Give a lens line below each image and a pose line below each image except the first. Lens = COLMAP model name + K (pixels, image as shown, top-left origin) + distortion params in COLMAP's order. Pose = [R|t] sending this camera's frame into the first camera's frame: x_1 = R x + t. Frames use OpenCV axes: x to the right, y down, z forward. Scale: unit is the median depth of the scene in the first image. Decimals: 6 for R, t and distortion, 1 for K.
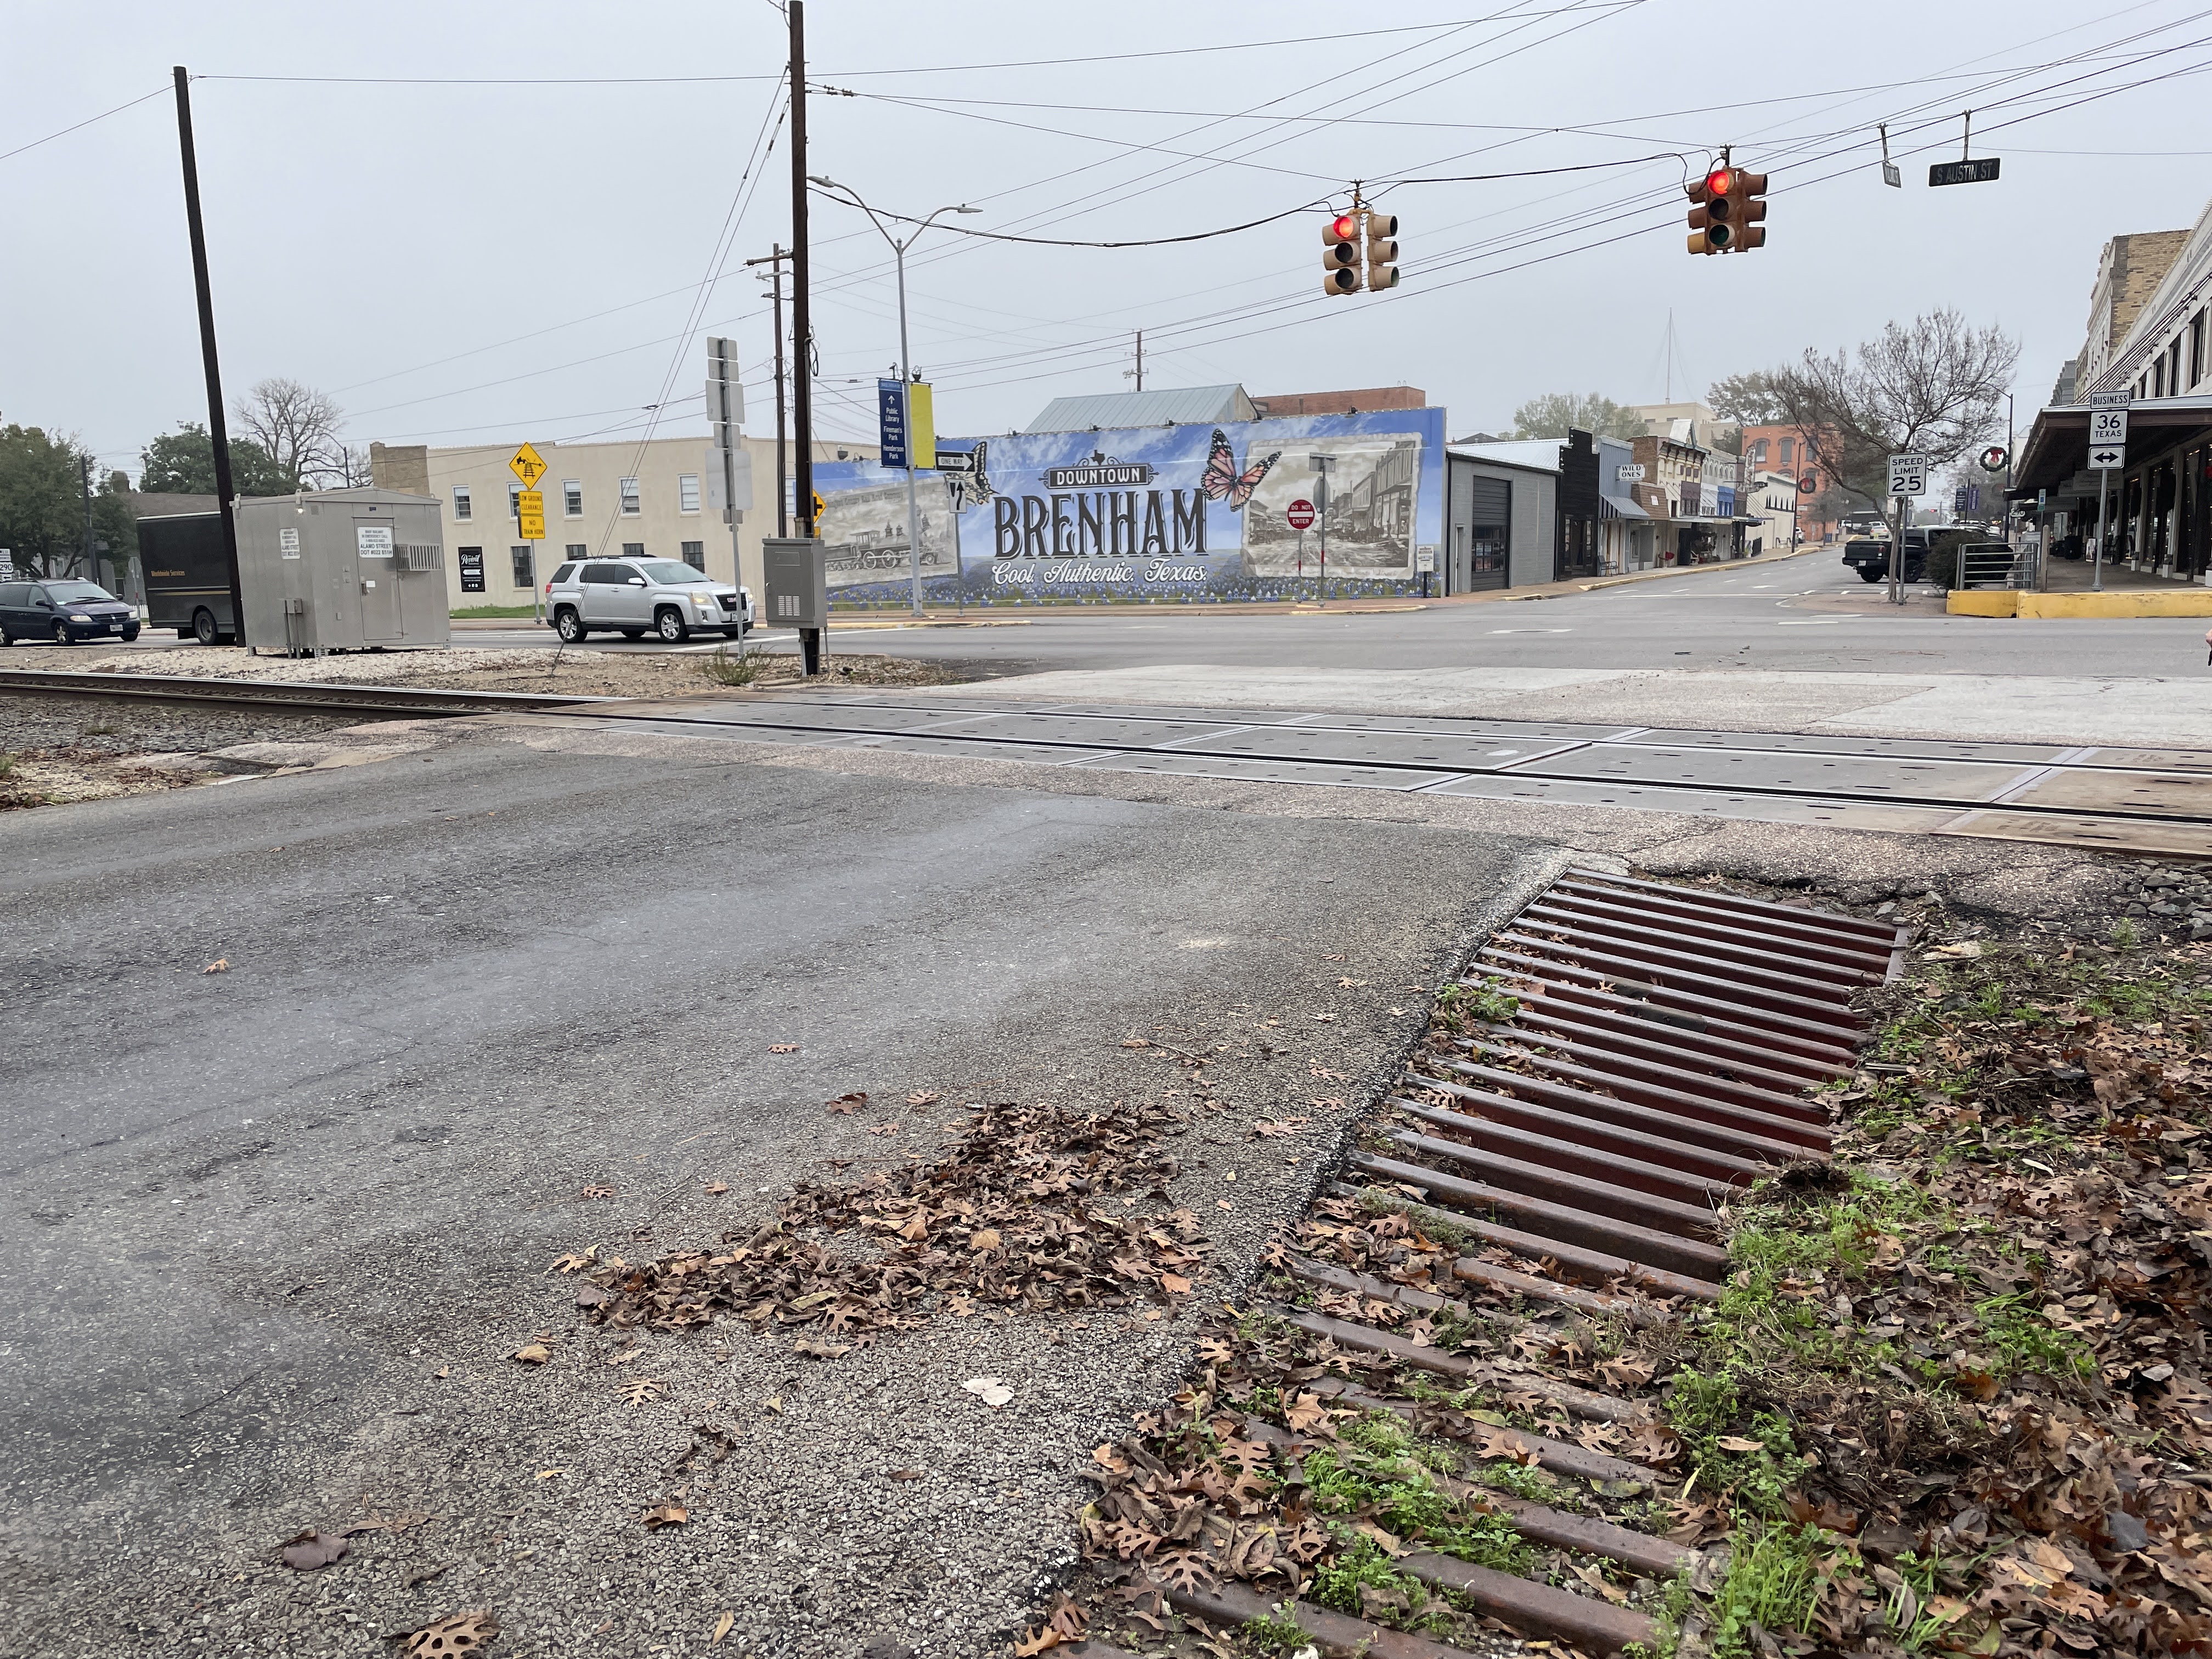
lens RADIAL K [[1673.2, 0, 1106.0], [0, 1673.2, 829.5], [0, 0, 1]] dist [0.102964, -0.136248]
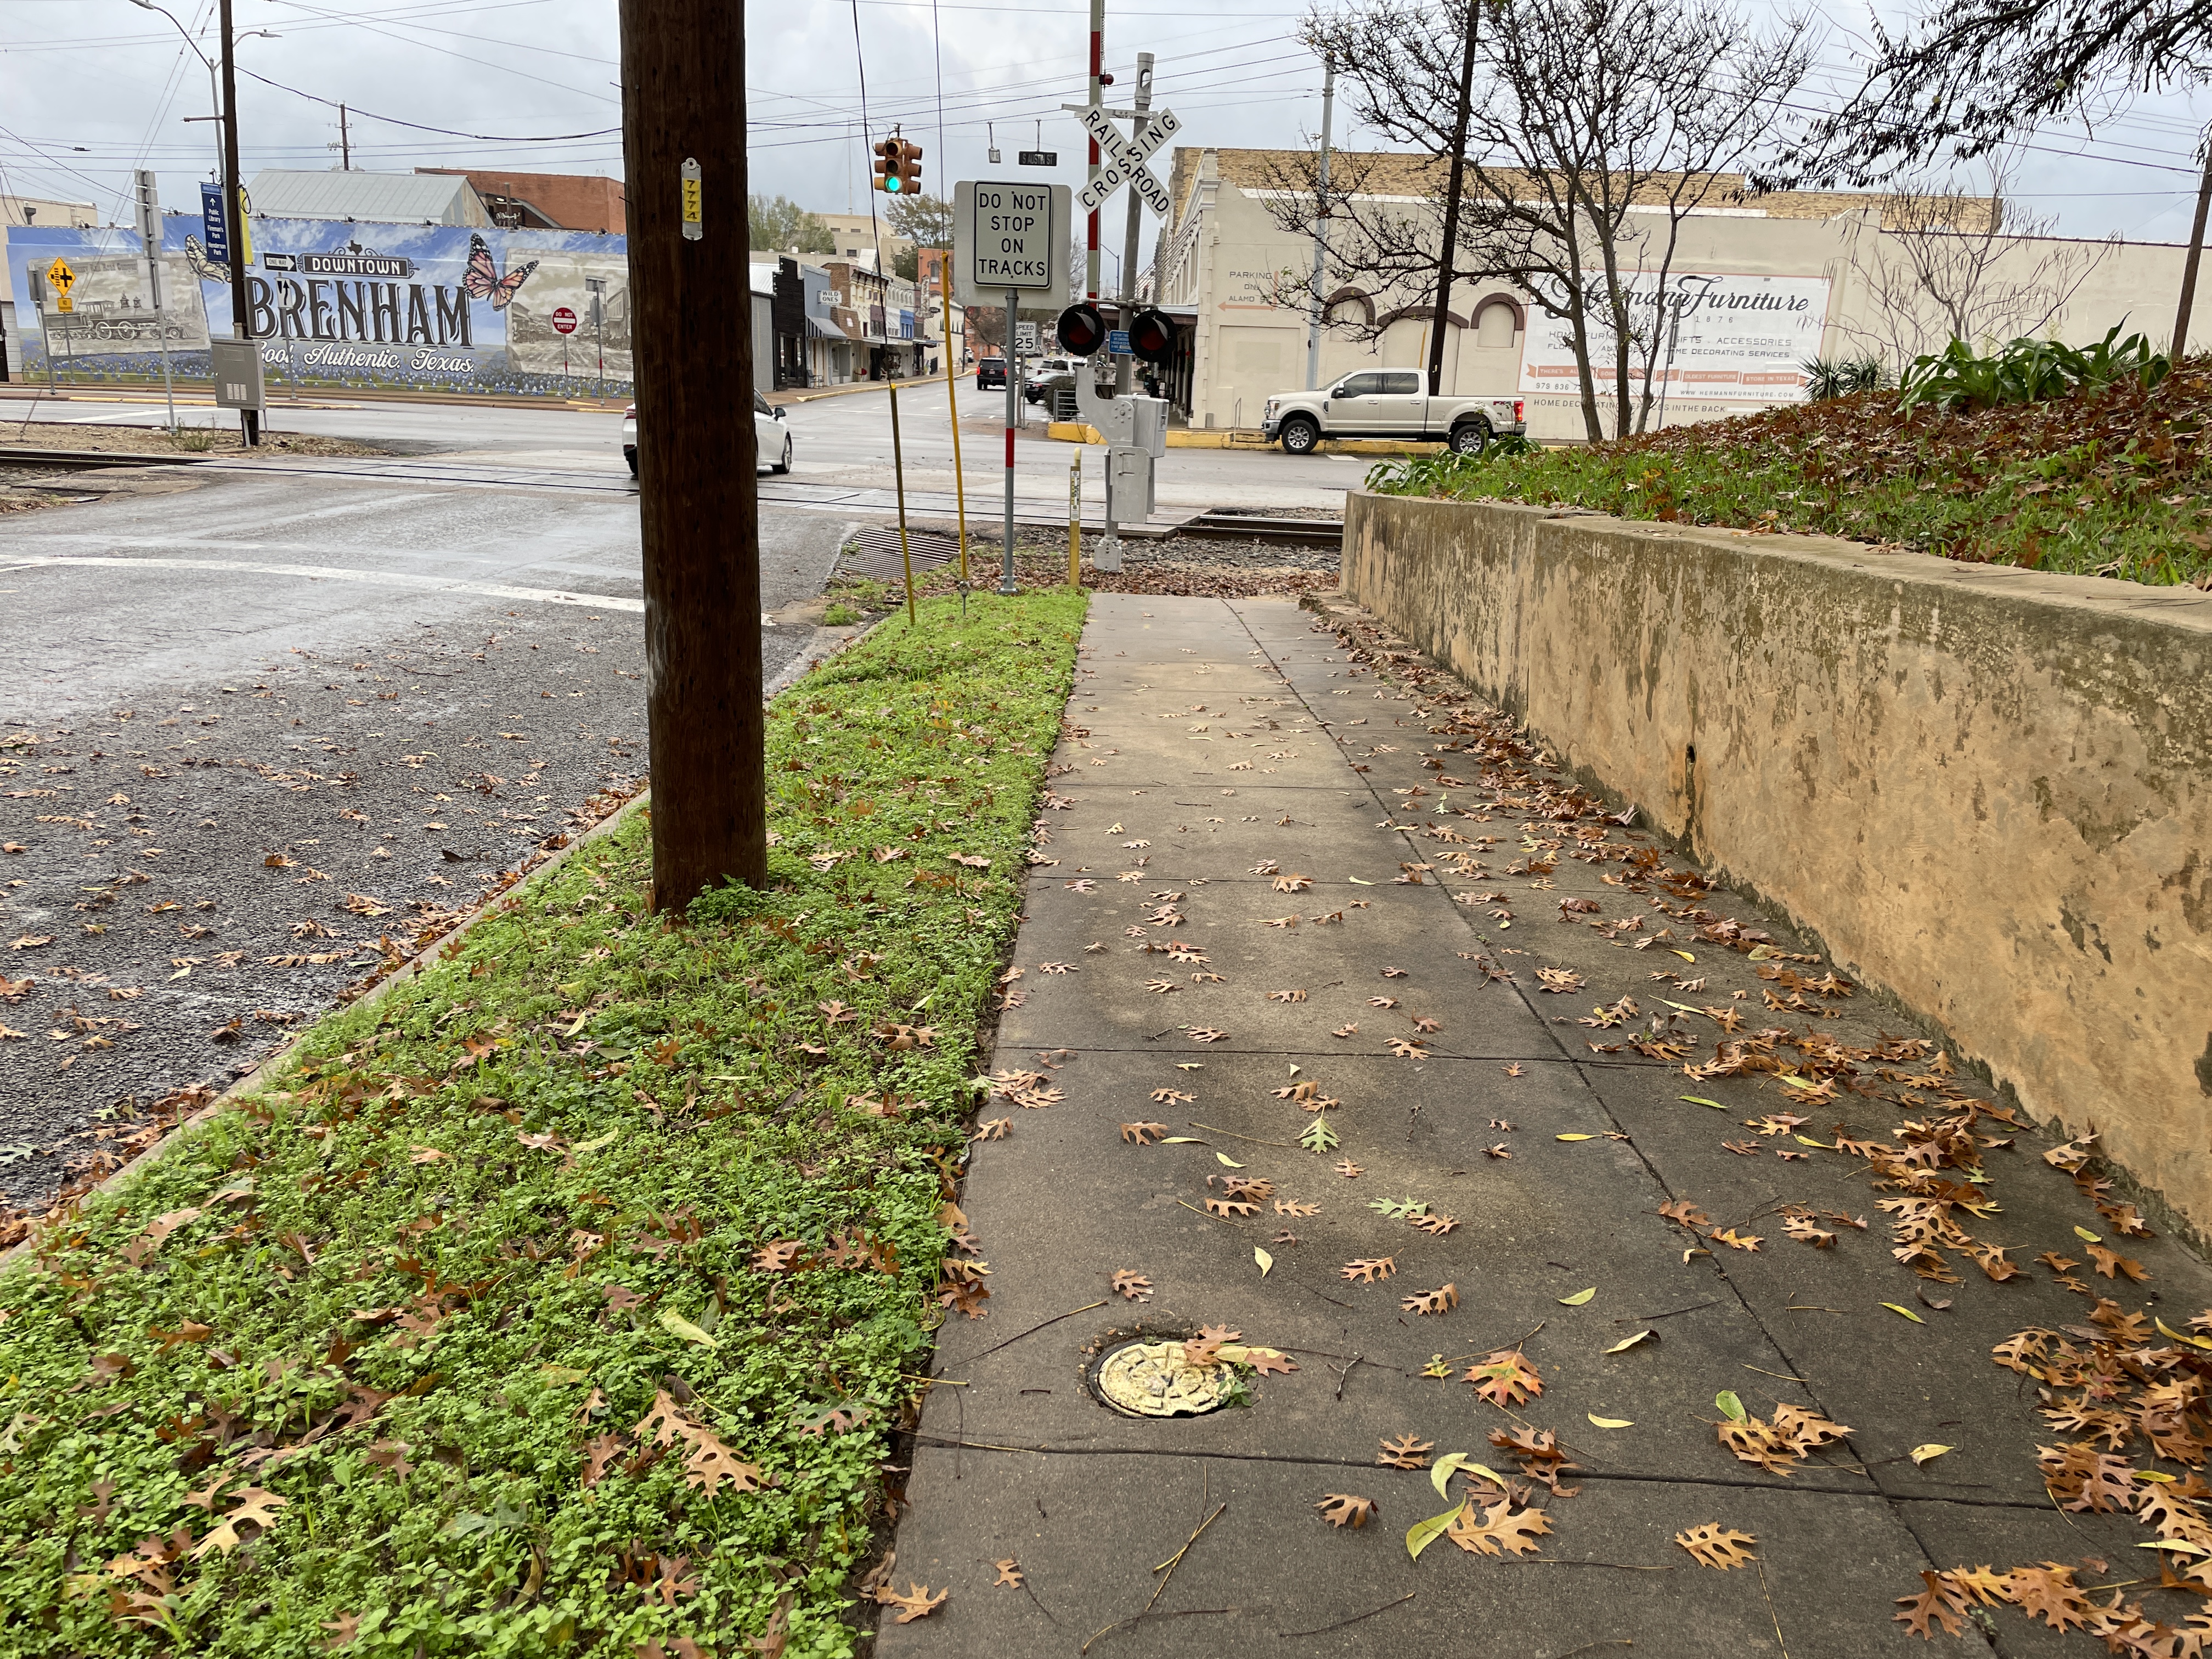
lens RADIAL K [[1668.3, 0, 1140.9], [0, 1668.3, 869.4], [0, 0, 1]] dist [0.079823, -0.104661]
pose [[0.886211, -0.077428, 0.456766, -0.085501], [0.013329, 0.989788, 0.141922, 0.025522], [-0.463091, -0.119685, 0.878193, -0.234336]]
